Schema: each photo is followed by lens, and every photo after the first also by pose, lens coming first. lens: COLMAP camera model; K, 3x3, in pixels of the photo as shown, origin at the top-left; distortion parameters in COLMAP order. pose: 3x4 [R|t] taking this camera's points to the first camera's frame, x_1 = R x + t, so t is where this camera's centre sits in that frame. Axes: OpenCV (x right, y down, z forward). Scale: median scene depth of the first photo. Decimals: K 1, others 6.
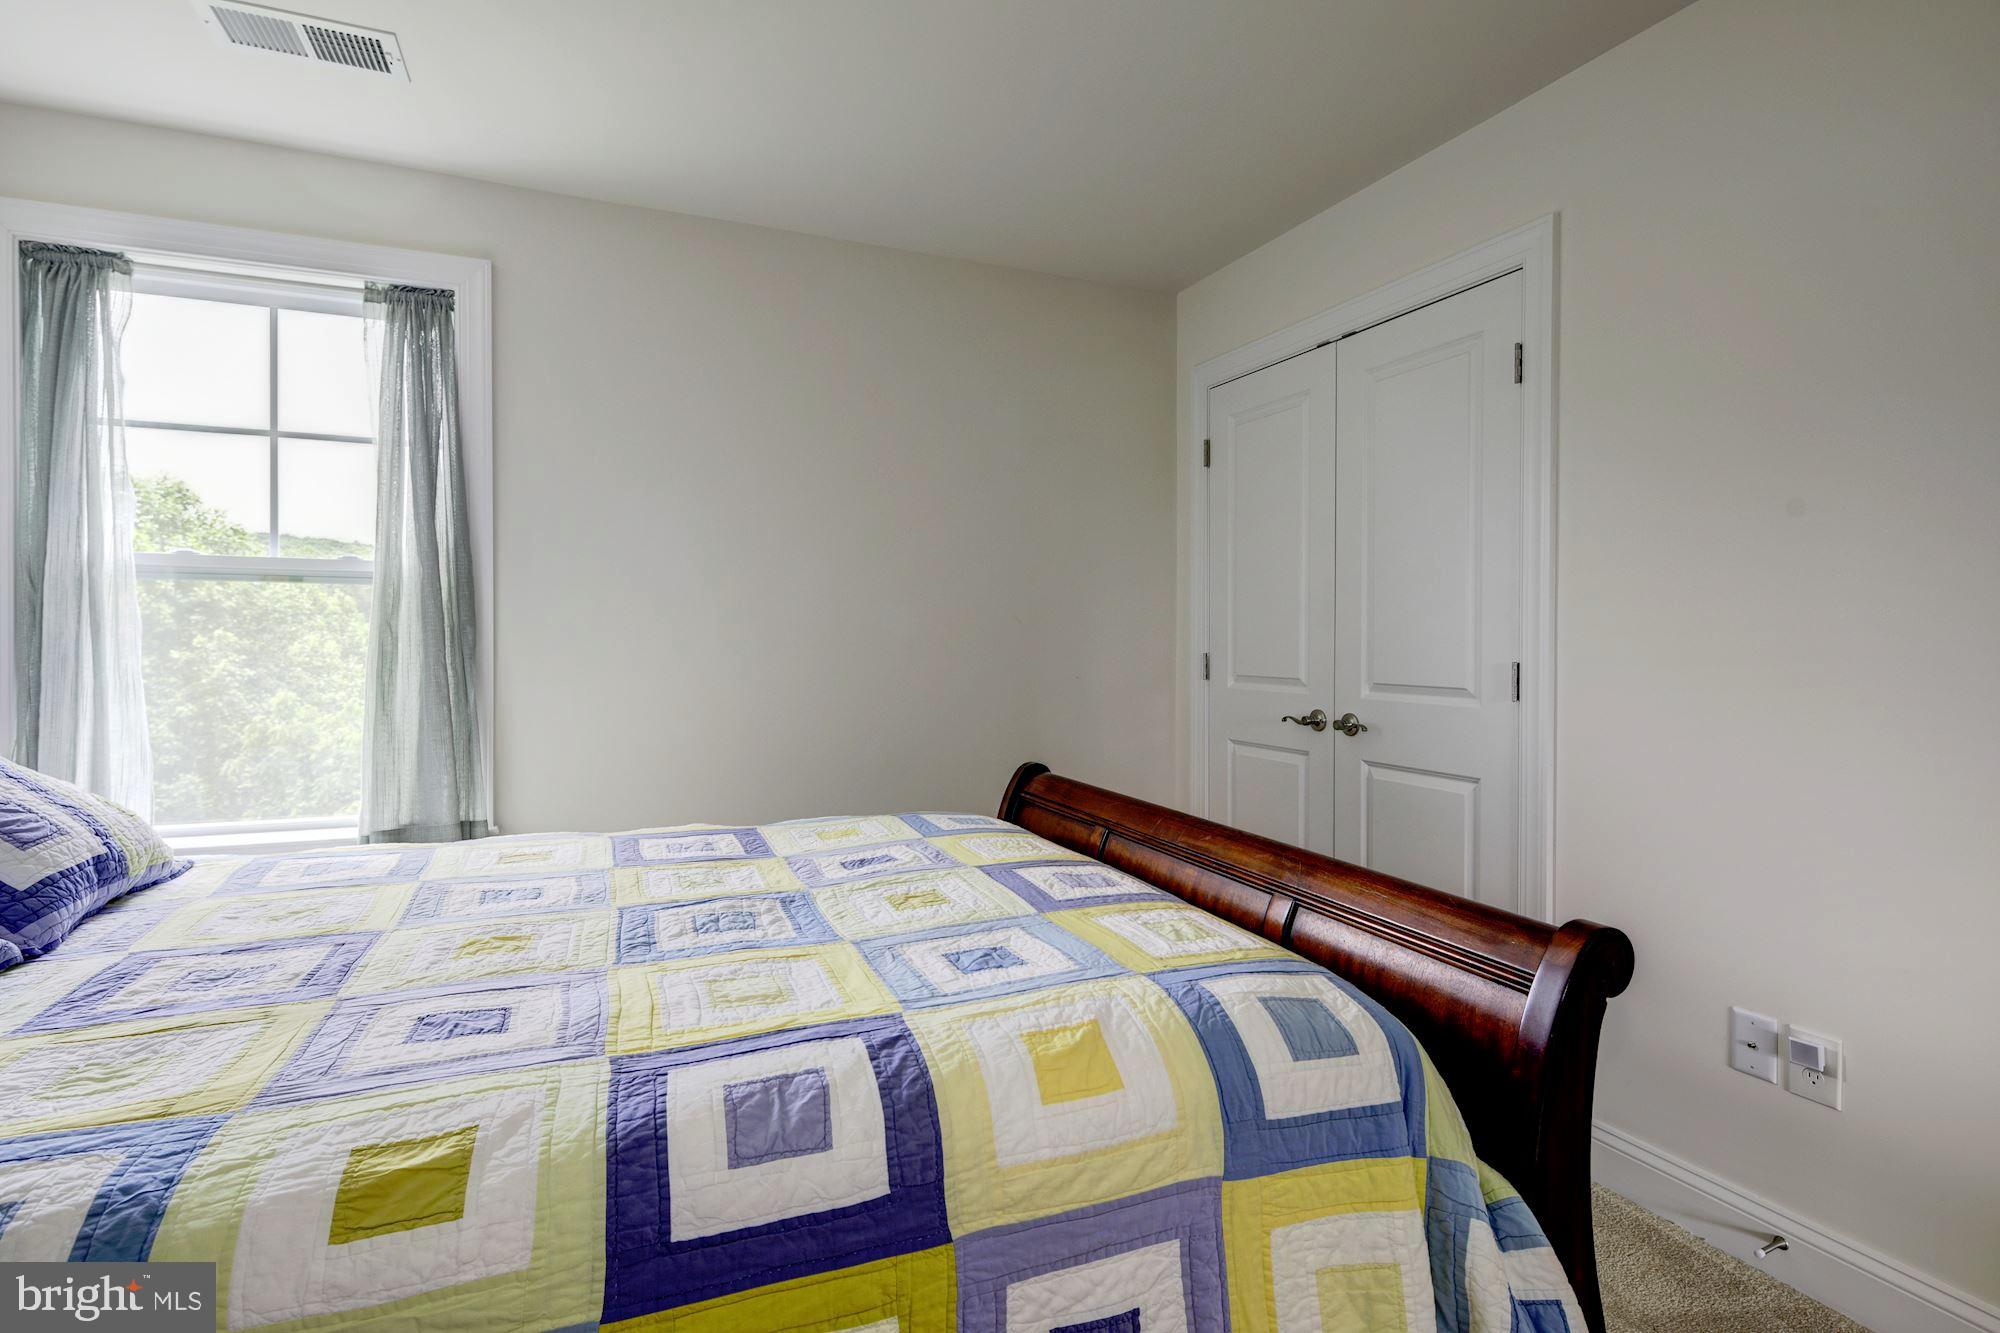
lens RADIAL K [[969.1, 0, 998.9], [0, 969.1, 642.7], [0, 0, 1]] dist [0.014571, -0.011868]
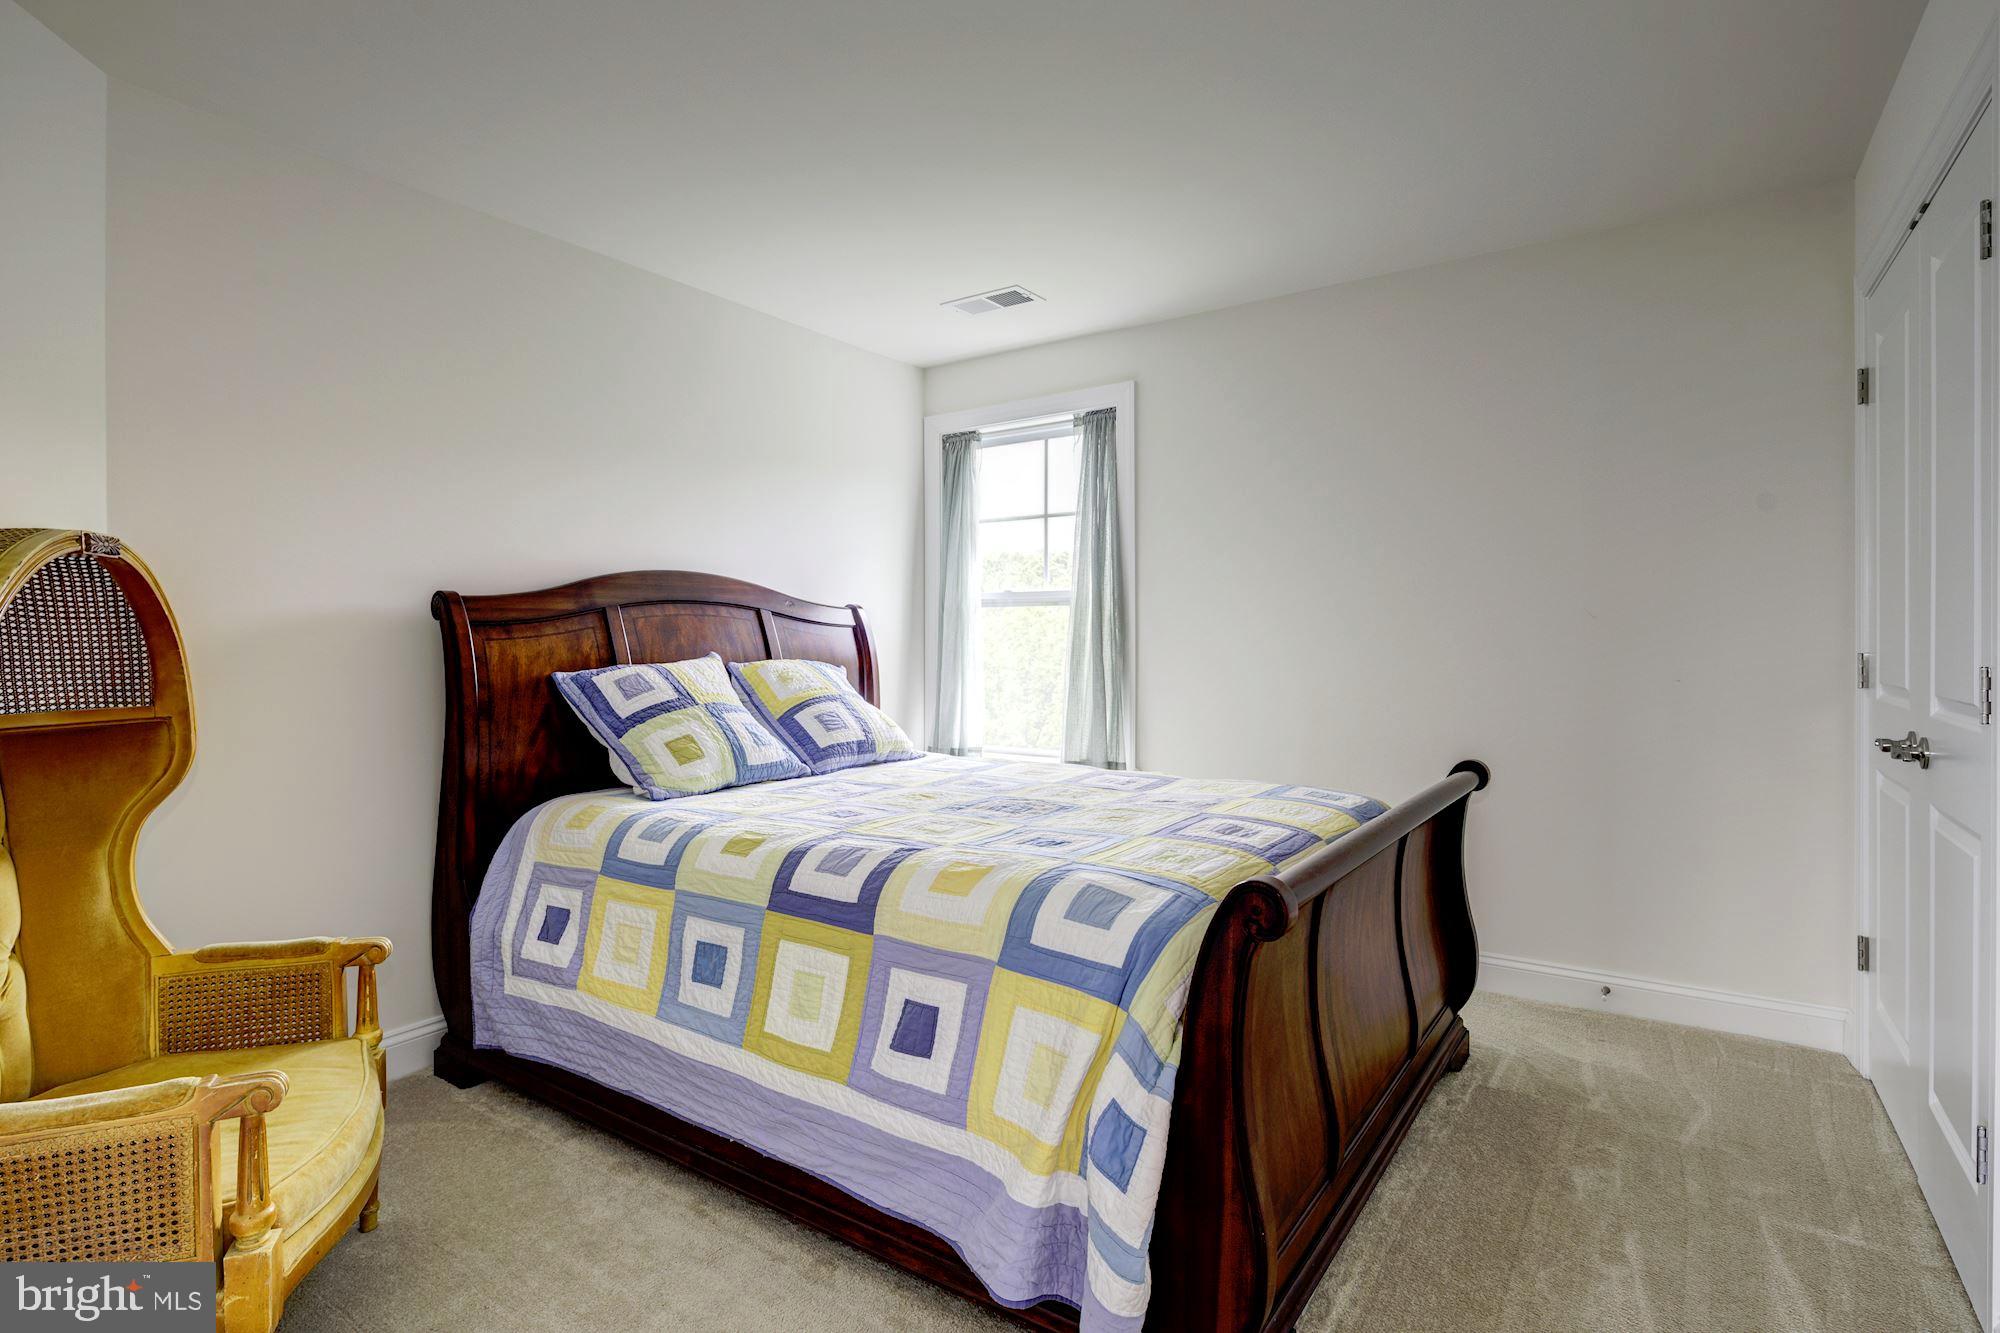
lens RADIAL K [[996.7, 0, 1001.5], [0, 996.7, 633.6], [0, 0, 1]] dist [-0.002609, -0.000512]
pose [[0.534026, -0.010660, -0.845401, 0.826036], [0.004676, 0.999942, -0.009654, 0.000369], [0.845455, 0.001203, 0.534045, 0.045917]]
